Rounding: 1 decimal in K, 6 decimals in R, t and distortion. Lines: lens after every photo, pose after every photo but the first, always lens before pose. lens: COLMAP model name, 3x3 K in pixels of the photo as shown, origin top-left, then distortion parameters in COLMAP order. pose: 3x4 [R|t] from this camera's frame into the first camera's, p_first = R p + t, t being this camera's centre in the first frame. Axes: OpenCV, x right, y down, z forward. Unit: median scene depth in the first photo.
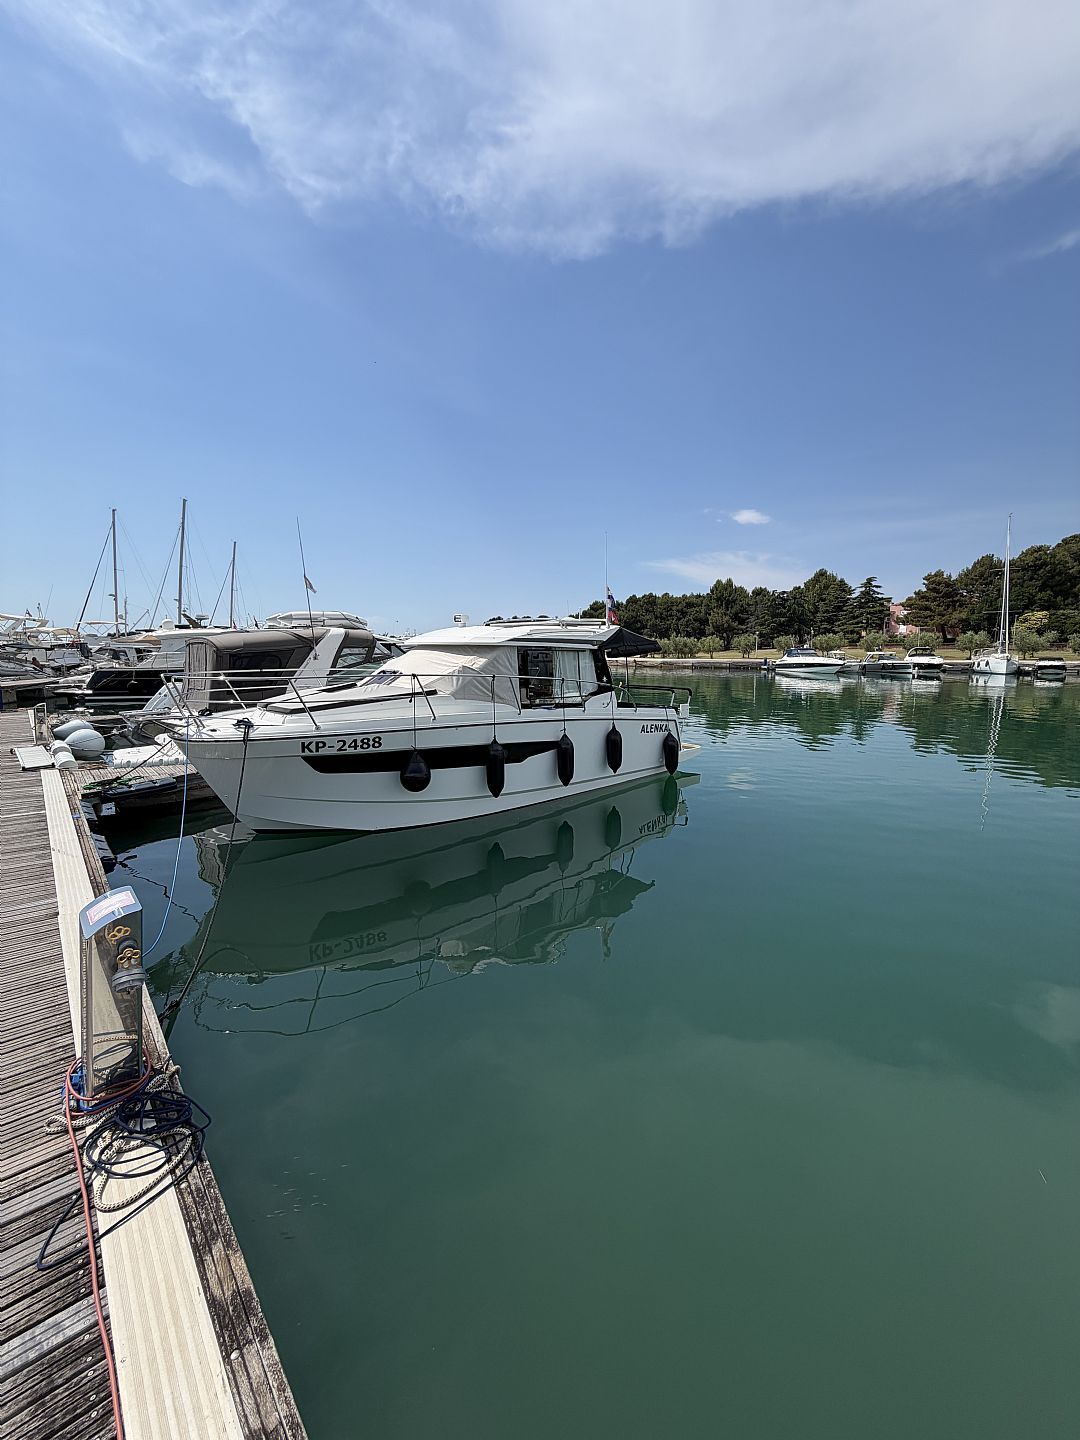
lens RADIAL K [[574.2, 0, 537.5], [0, 574.2, 717.7], [0, 0, 1]] dist [0.000306, -0.000522]
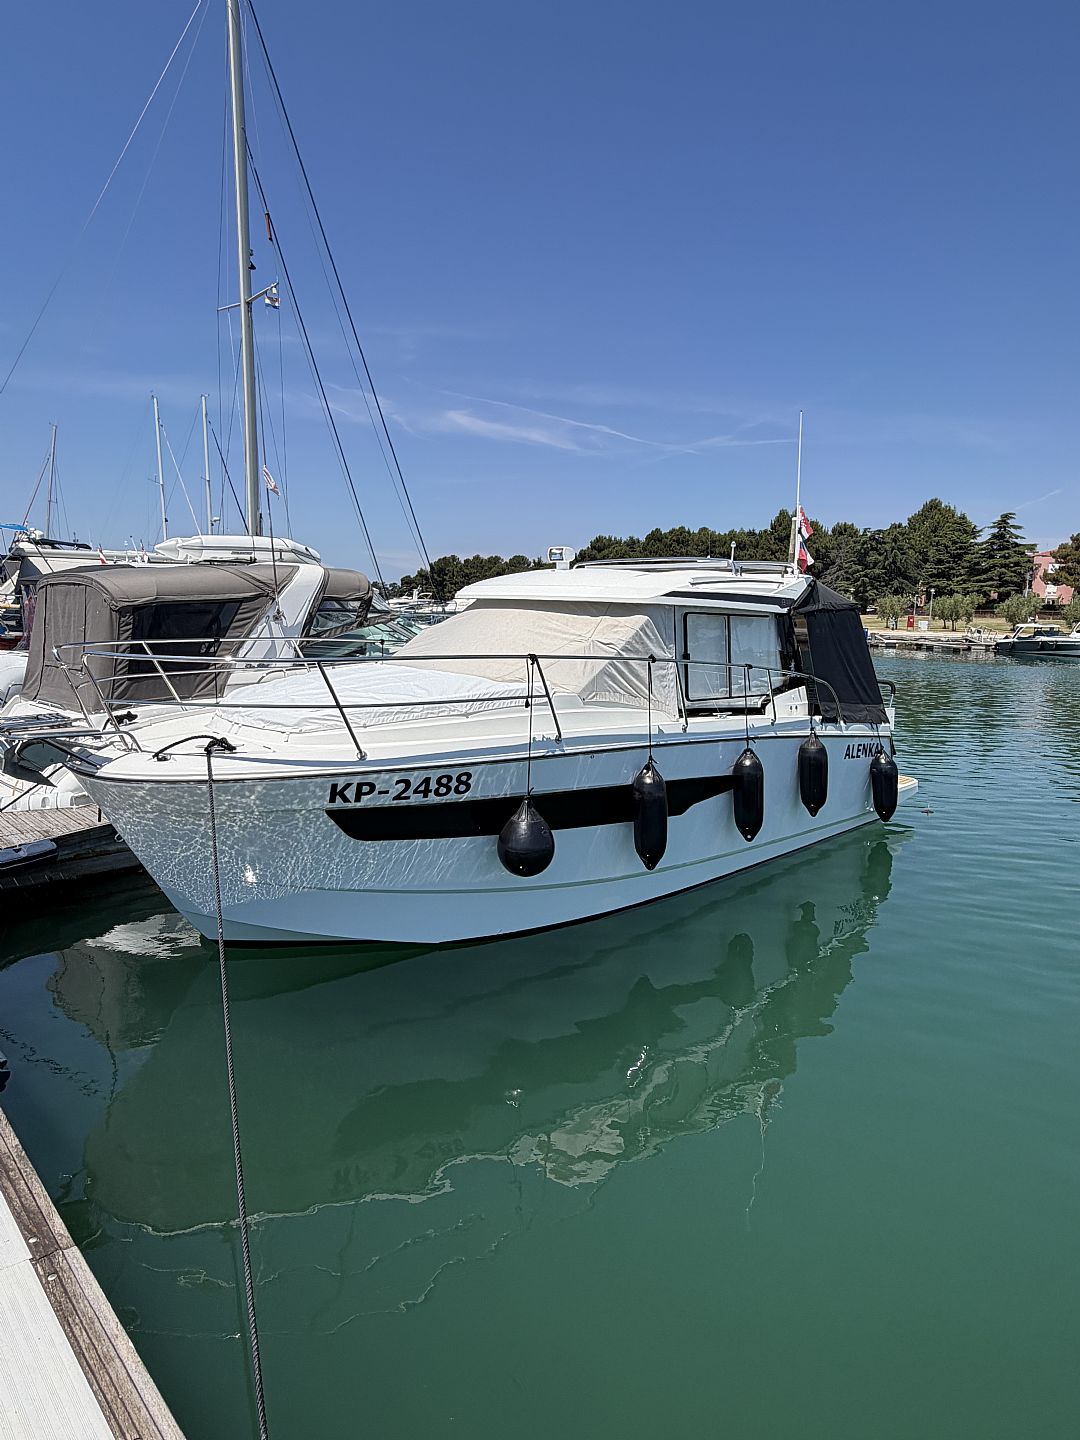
lens RADIAL K [[856.9, 0, 551.3], [0, 856.9, 722.5], [0, 0, 1]] dist [-0.005573, -0.000635]
pose [[0.998060, 0.016234, 0.060100, -0.172311], [-0.017159, 0.999742, 0.014902, -0.018086], [-0.059843, -0.015905, 0.998081, 0.145781]]
